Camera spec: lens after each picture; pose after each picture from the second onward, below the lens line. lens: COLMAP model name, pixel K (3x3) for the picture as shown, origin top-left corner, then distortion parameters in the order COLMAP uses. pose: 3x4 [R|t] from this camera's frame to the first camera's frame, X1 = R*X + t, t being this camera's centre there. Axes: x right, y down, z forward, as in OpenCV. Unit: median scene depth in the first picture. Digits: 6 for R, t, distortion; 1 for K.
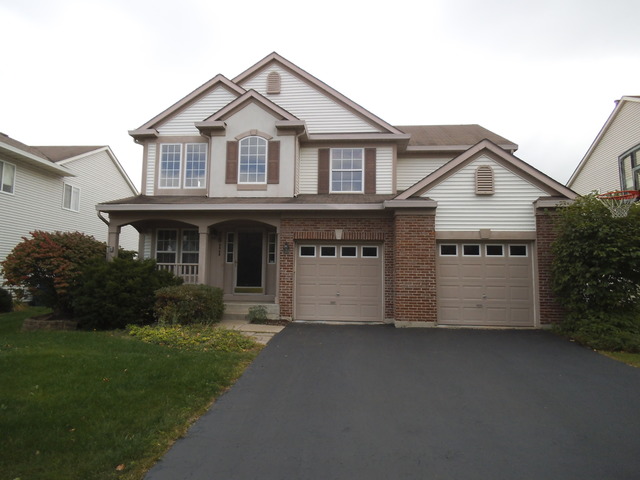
lens RADIAL K [[445.0, 0, 320.0], [0, 445.0, 240.0], [0, 0, 1]] dist [-0.004274, 0.006772]
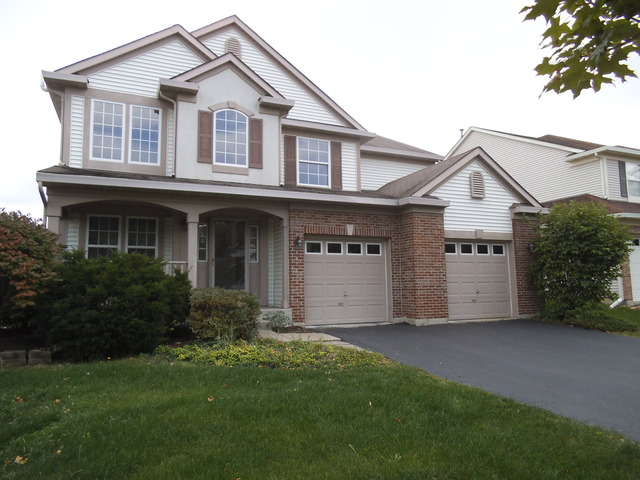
lens RADIAL K [[445.0, 0, 320.0], [0, 445.0, 240.0], [0, 0, 1]] dist [-0.004274, 0.006772]
pose [[0.879489, 0.024480, 0.475290, -0.432003], [-0.021534, 0.999700, -0.011642, 0.019463], [-0.475433, 0.000004, 0.879752, 0.205714]]
